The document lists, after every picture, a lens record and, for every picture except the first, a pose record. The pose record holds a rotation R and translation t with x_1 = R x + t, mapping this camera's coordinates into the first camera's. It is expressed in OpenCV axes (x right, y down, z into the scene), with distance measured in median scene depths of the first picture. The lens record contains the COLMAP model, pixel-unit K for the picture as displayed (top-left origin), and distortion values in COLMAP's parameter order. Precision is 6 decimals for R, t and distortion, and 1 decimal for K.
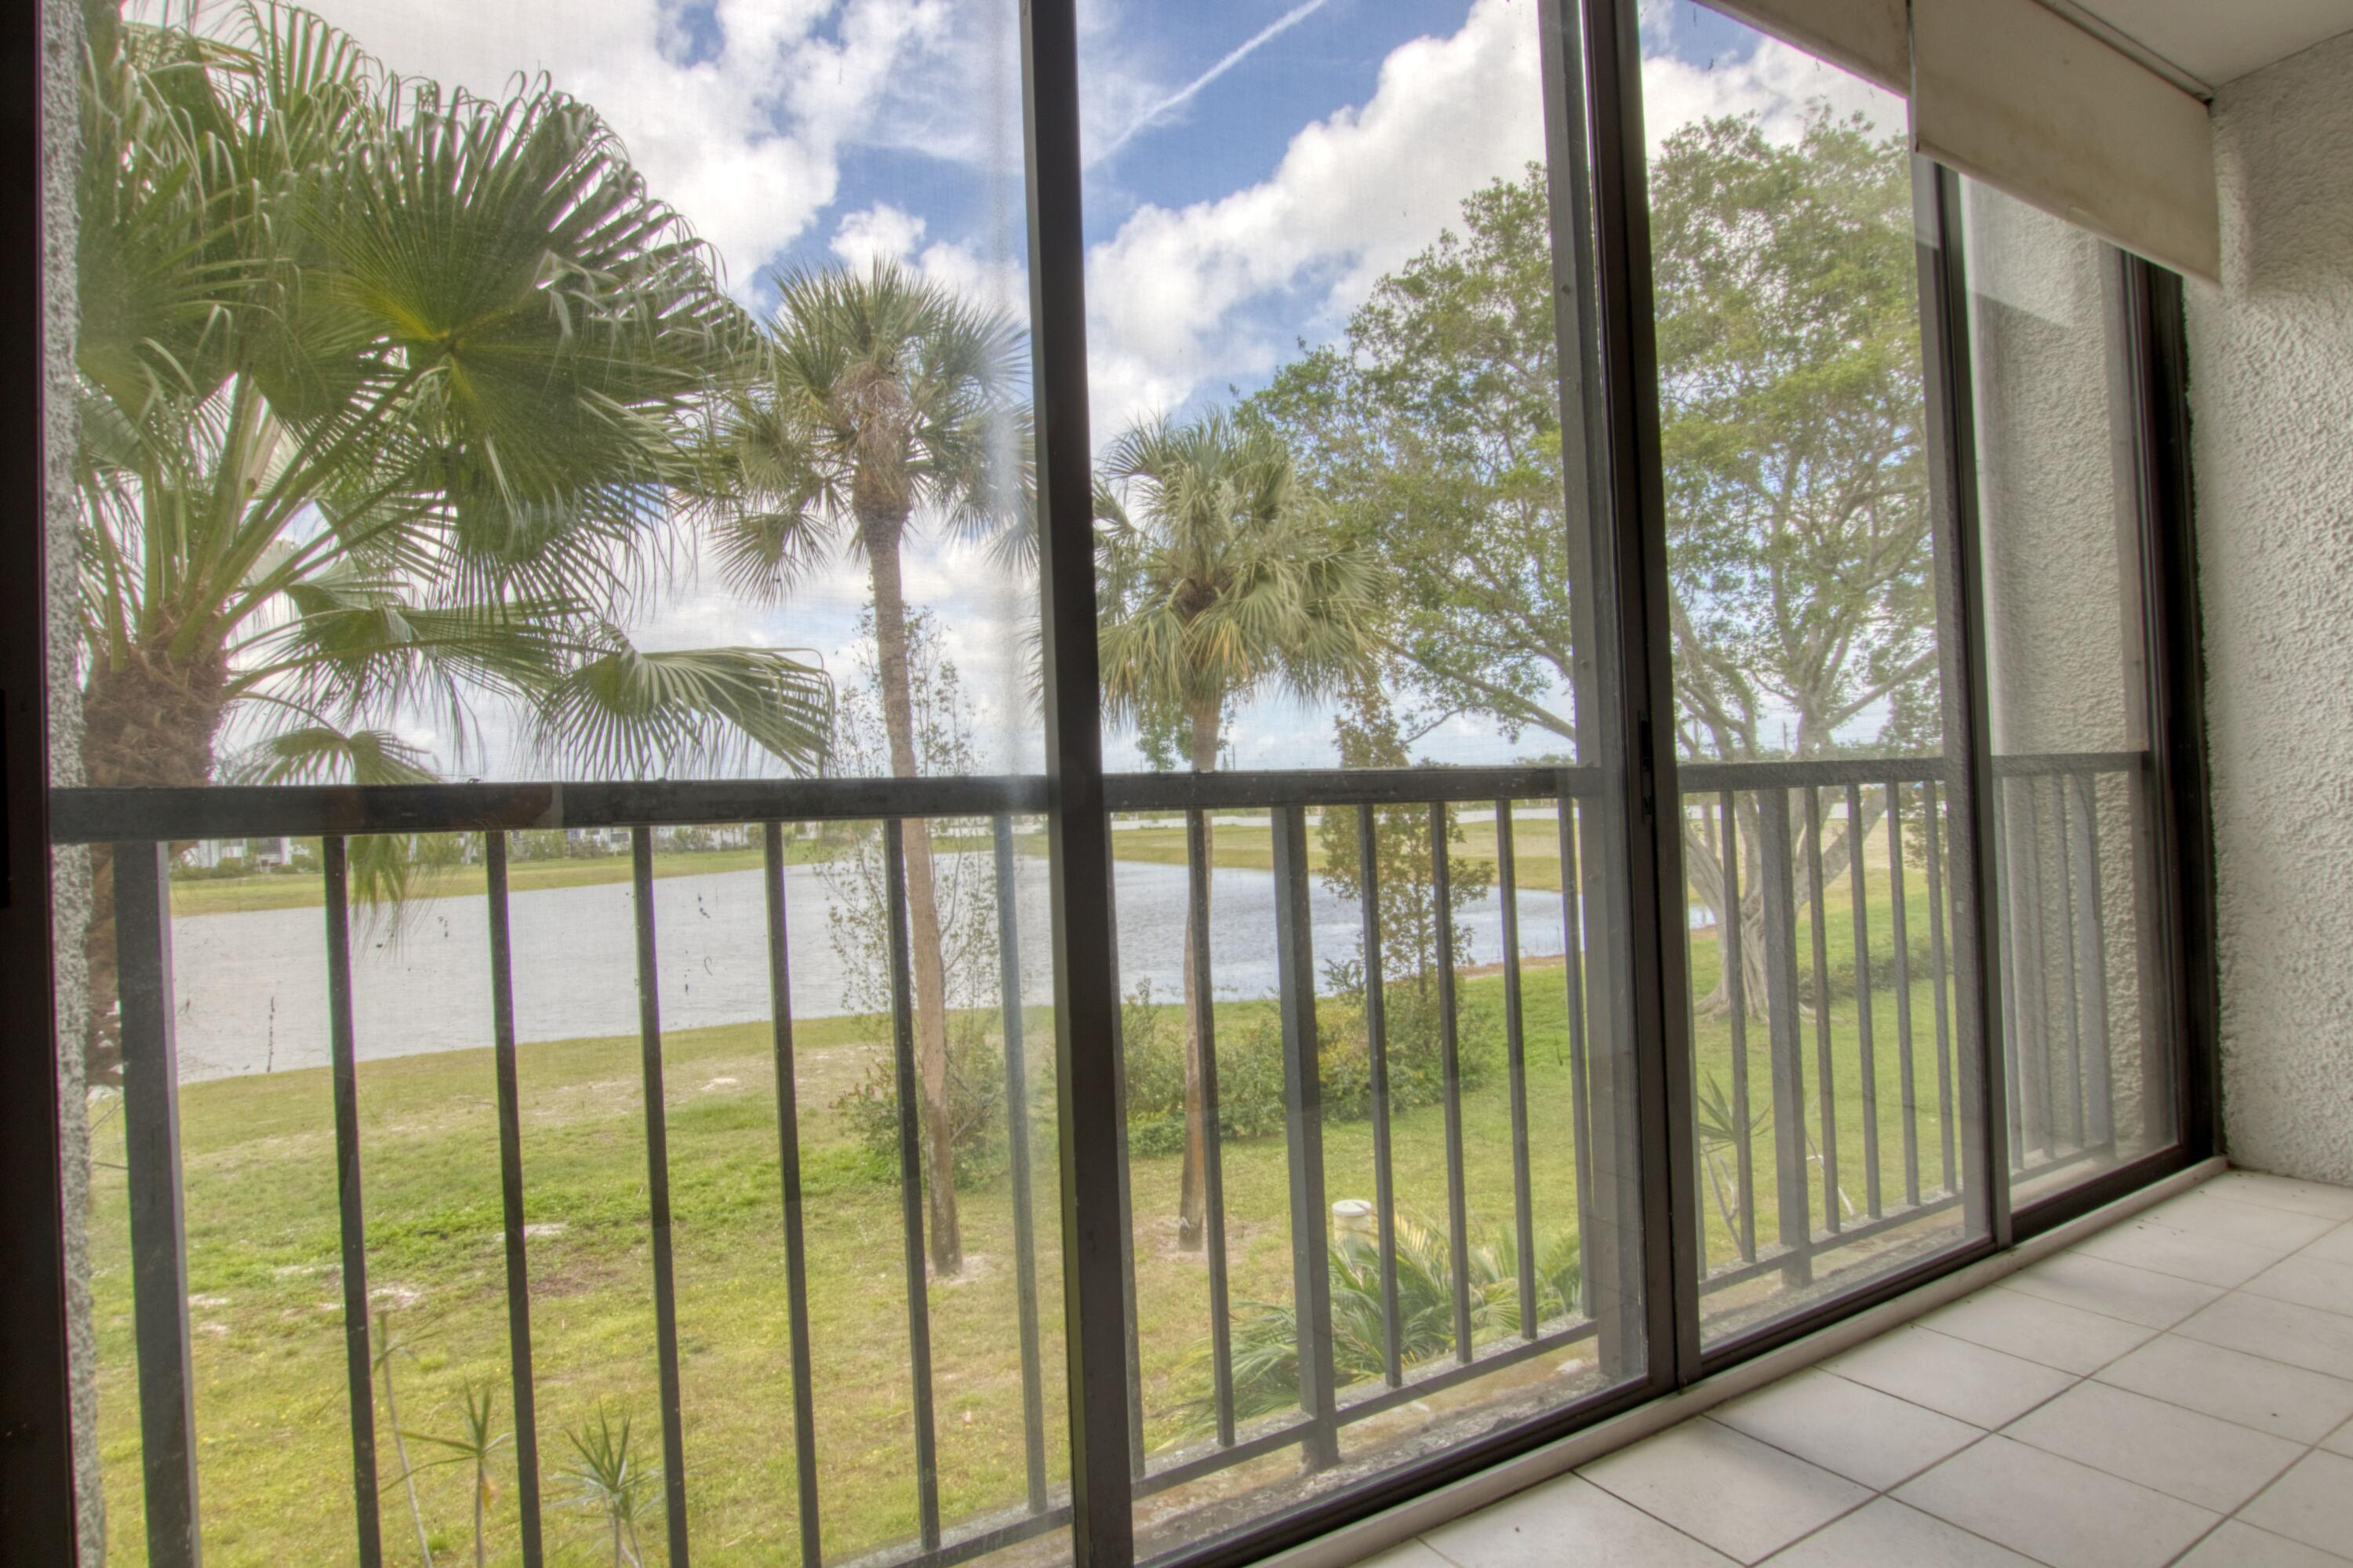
lens RADIAL K [[1247.0, 0, 1176.5], [0, 1247.0, 784.0], [0, 0, 1]] dist [-0.026087, -0.000155]
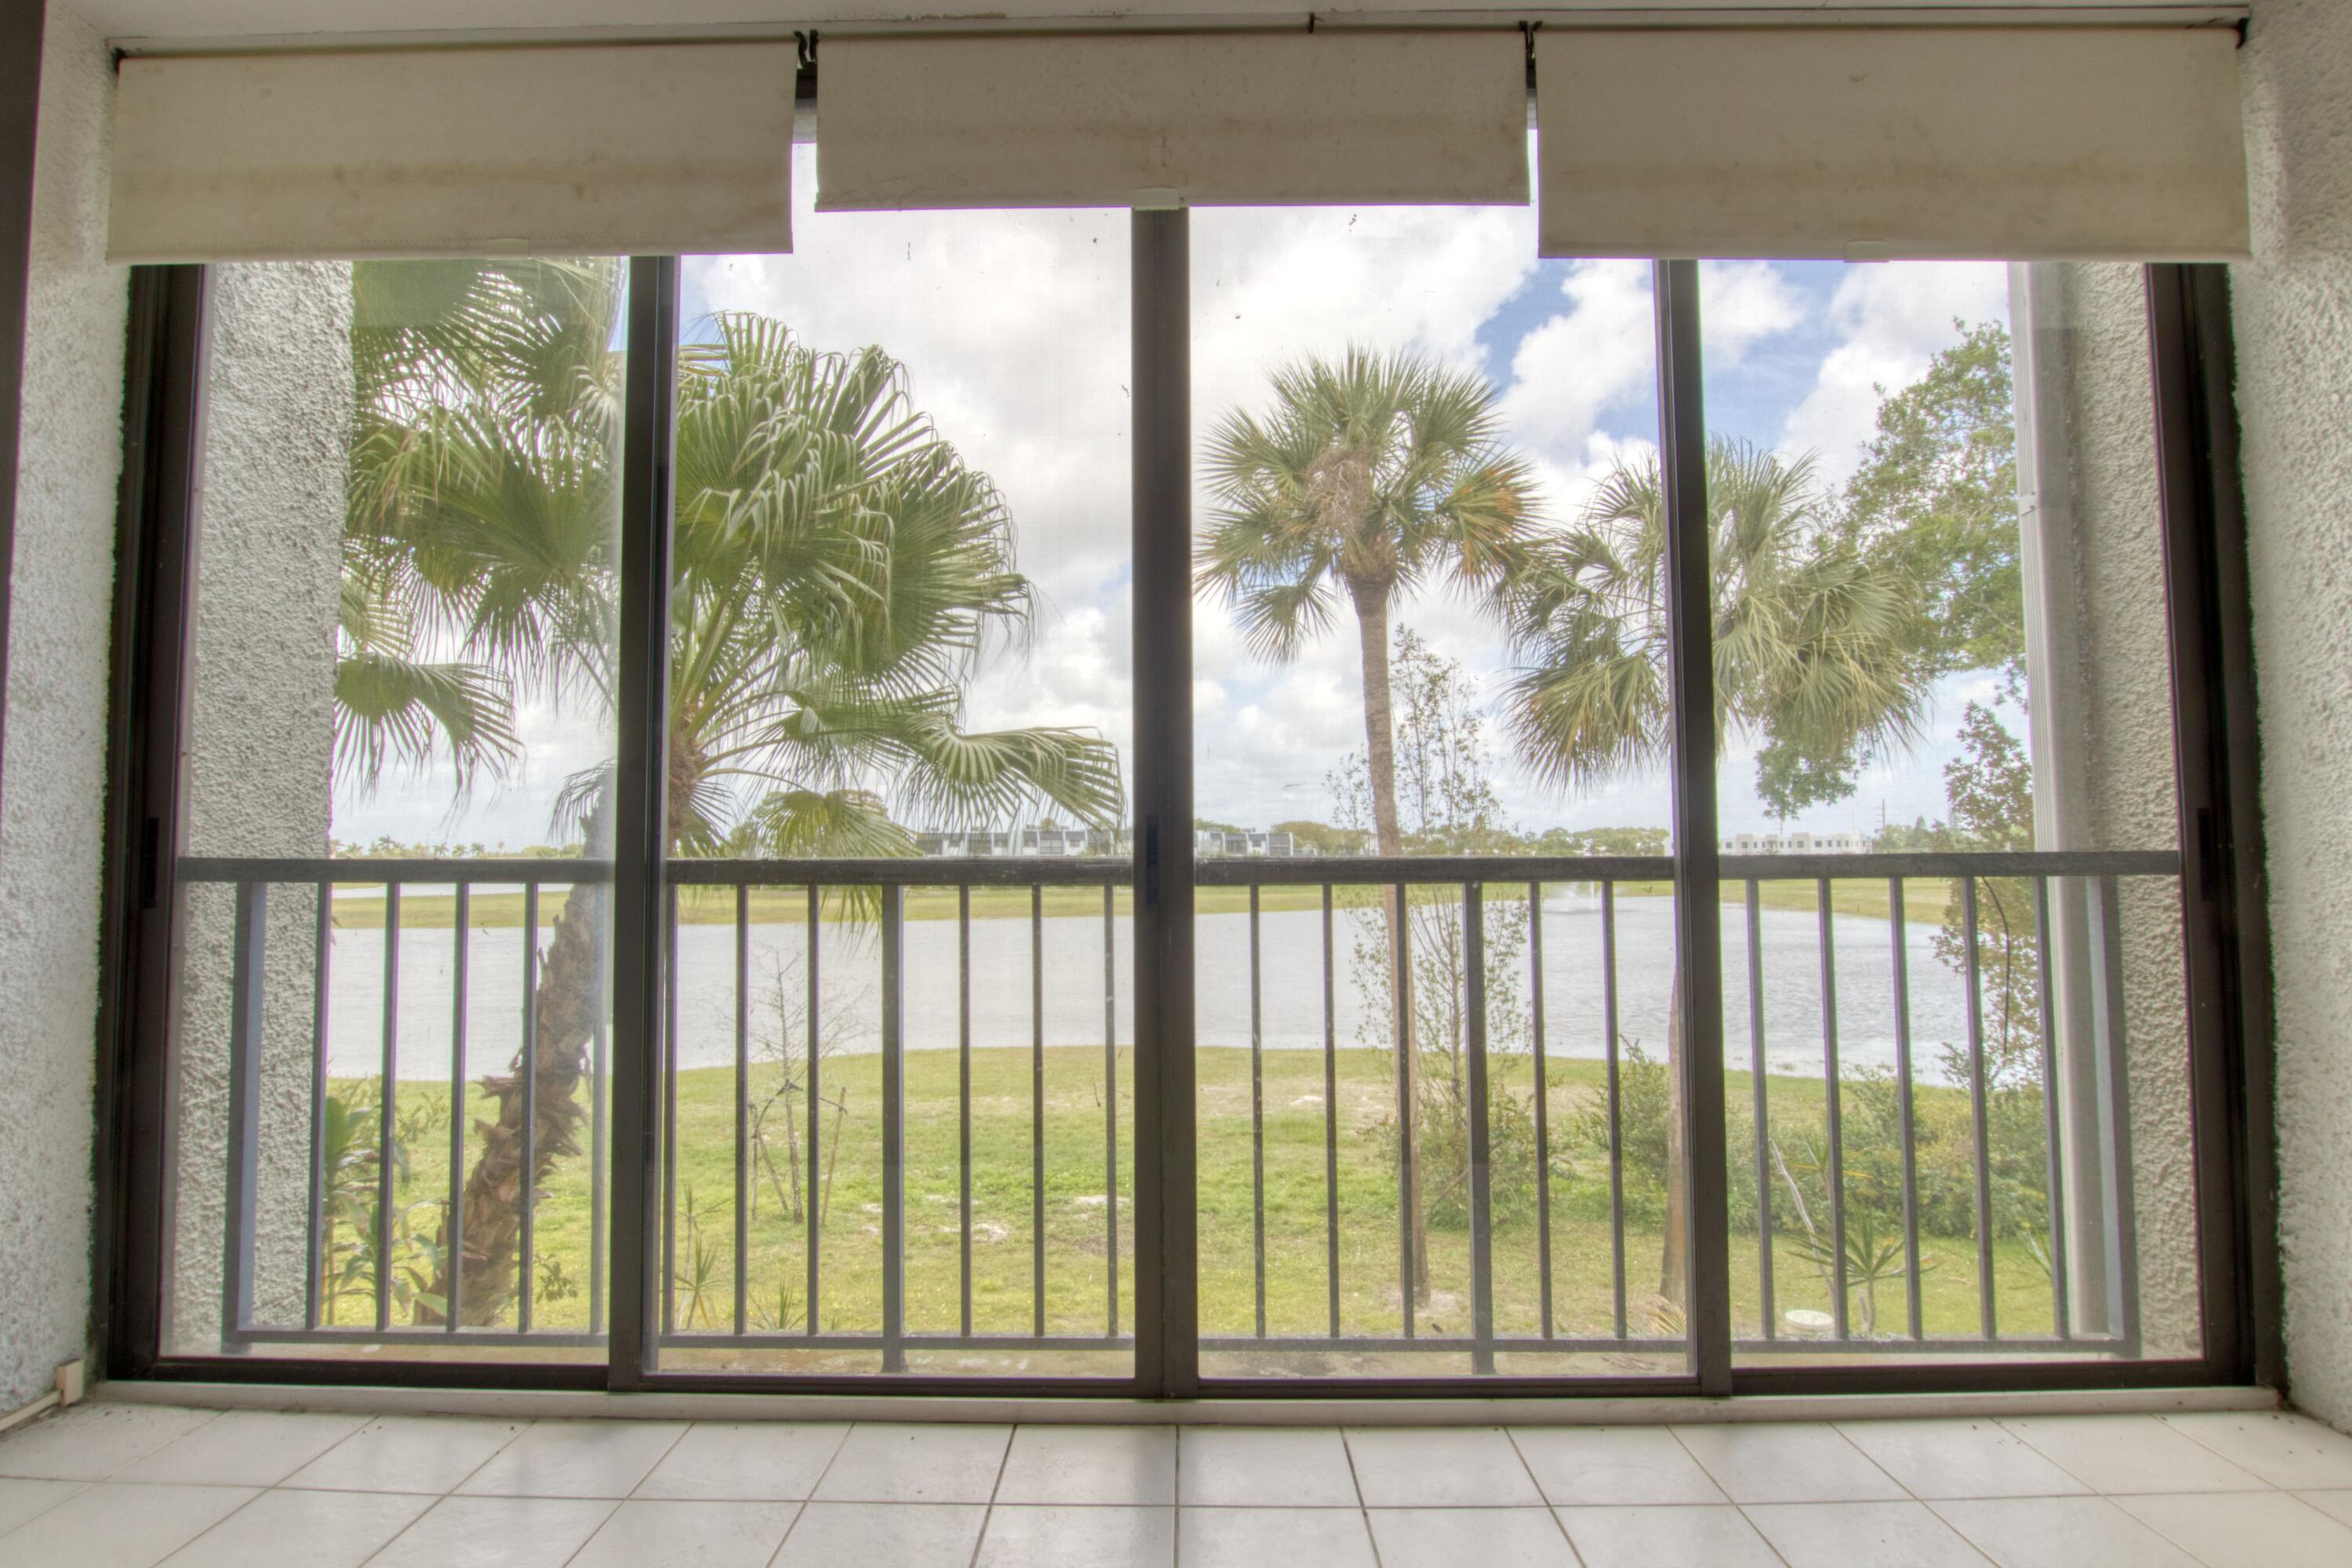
lens RADIAL K [[1246.5, 0, 1176.0], [0, 1246.5, 784.0], [0, 0, 1]] dist [-0.026087, -0.000155]
pose [[0.856541, 0.002152, -0.516075, 0.440401], [-0.017898, 0.999514, -0.025538, -0.025690], [0.515769, 0.031111, 0.856163, -0.005045]]
